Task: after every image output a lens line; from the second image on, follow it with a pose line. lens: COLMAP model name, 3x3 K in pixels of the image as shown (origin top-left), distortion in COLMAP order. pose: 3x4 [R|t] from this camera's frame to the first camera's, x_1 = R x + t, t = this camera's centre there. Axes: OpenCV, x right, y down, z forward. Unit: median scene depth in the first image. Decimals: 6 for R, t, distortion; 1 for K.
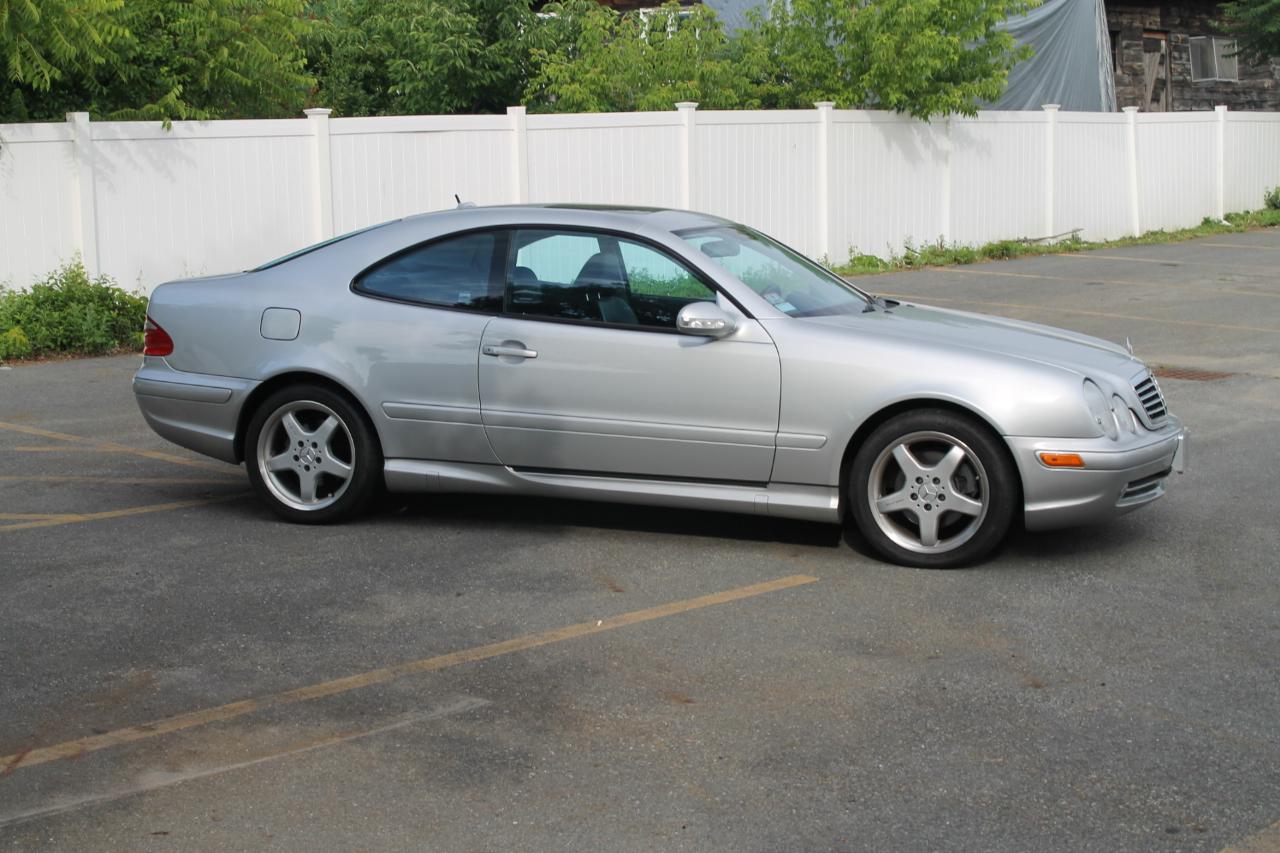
lens RADIAL K [[2067.5, 0, 640.0], [0, 2067.5, 426.5], [0, 0, 1]] dist [-0.015285, 0.093670]
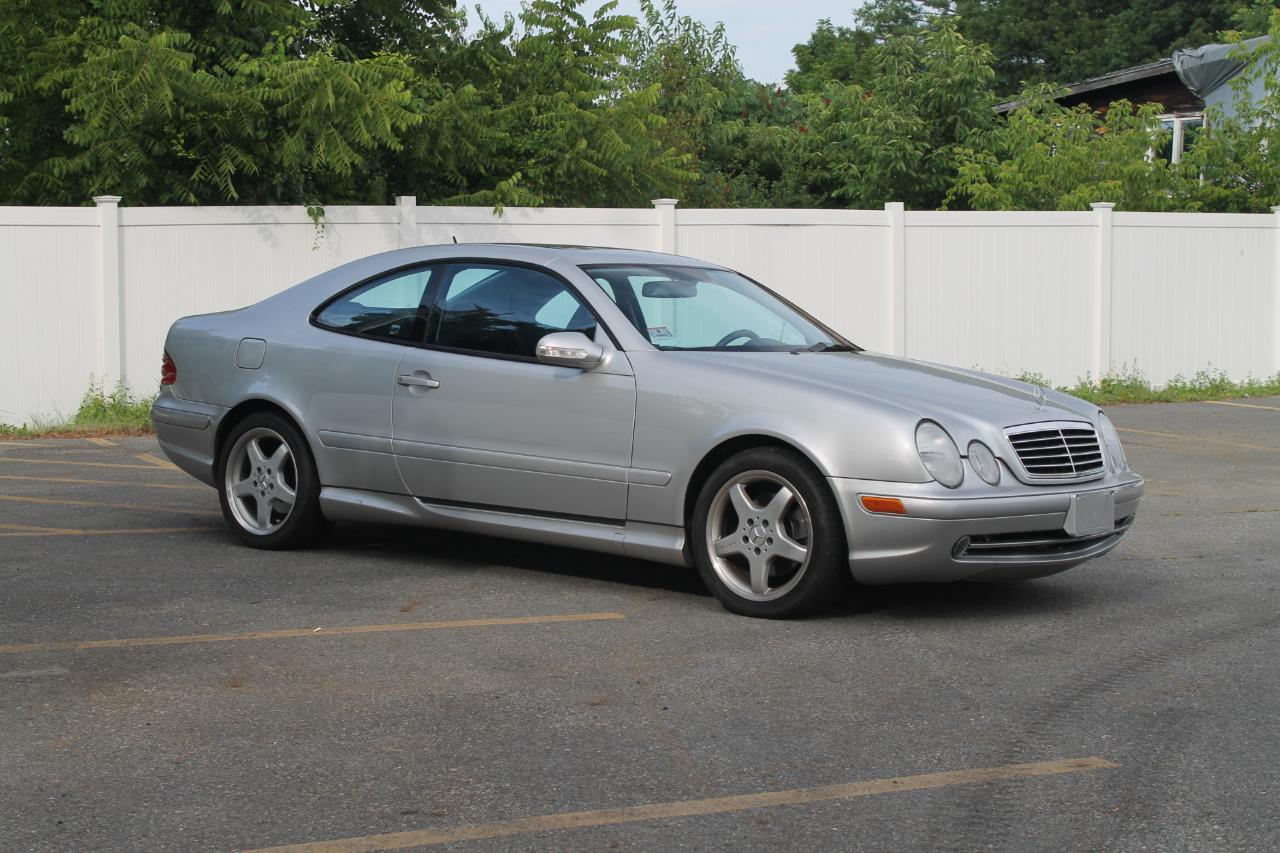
lens RADIAL K [[2137.7, 0, 640.0], [0, 2137.7, 426.5], [0, 0, 1]] dist [-0.008241, 0.146444]
pose [[0.944238, 0.036839, -0.327196, 0.362283], [-0.059744, 0.996395, -0.060227, 0.039657], [0.323798, 0.076417, 0.943035, 0.056860]]
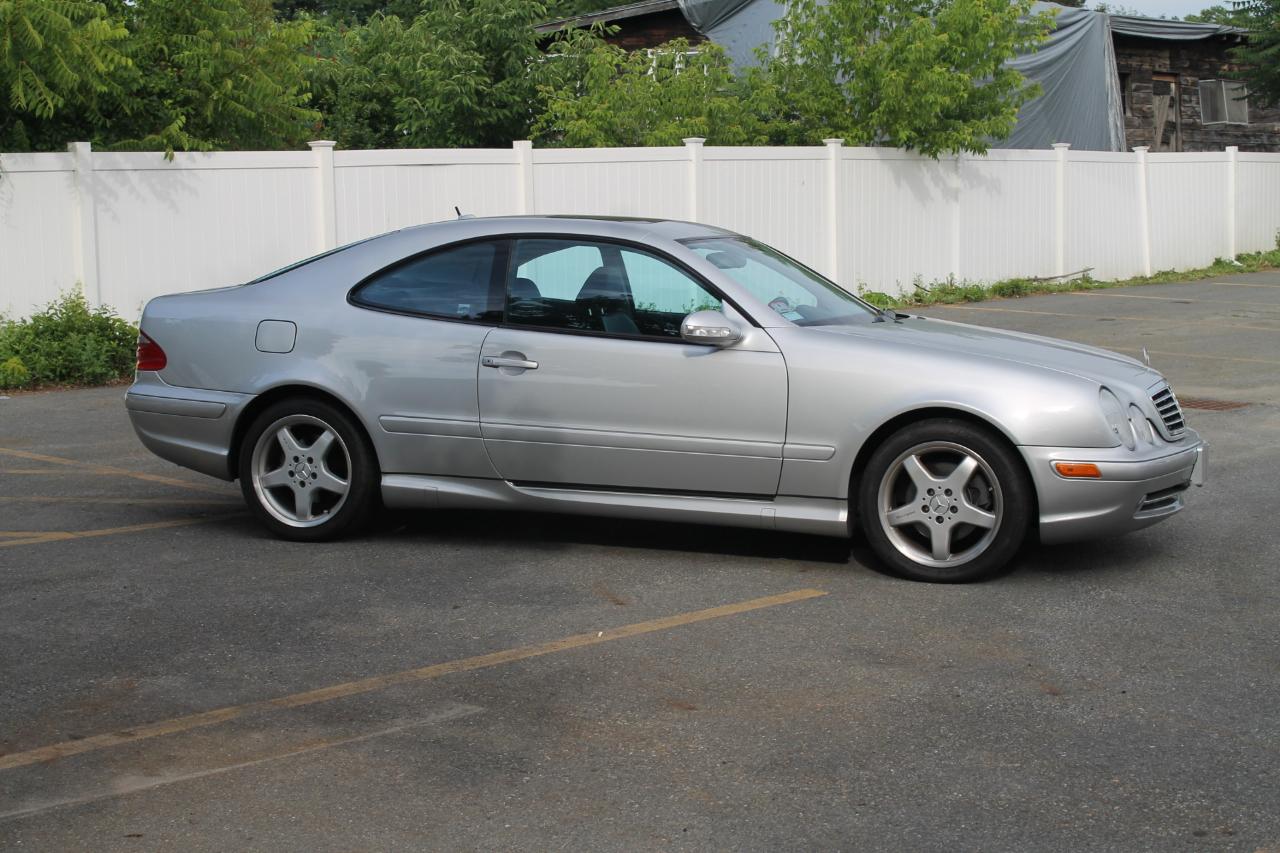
lens RADIAL K [[2067.5, 0, 640.0], [0, 2067.5, 426.5], [0, 0, 1]] dist [-0.015285, 0.093670]
pose [[0.999989, -0.000487, -0.004725, 0.002831], [0.000367, 0.999676, -0.025454, 0.017913], [0.004736, 0.025452, 0.999665, 0.025260]]
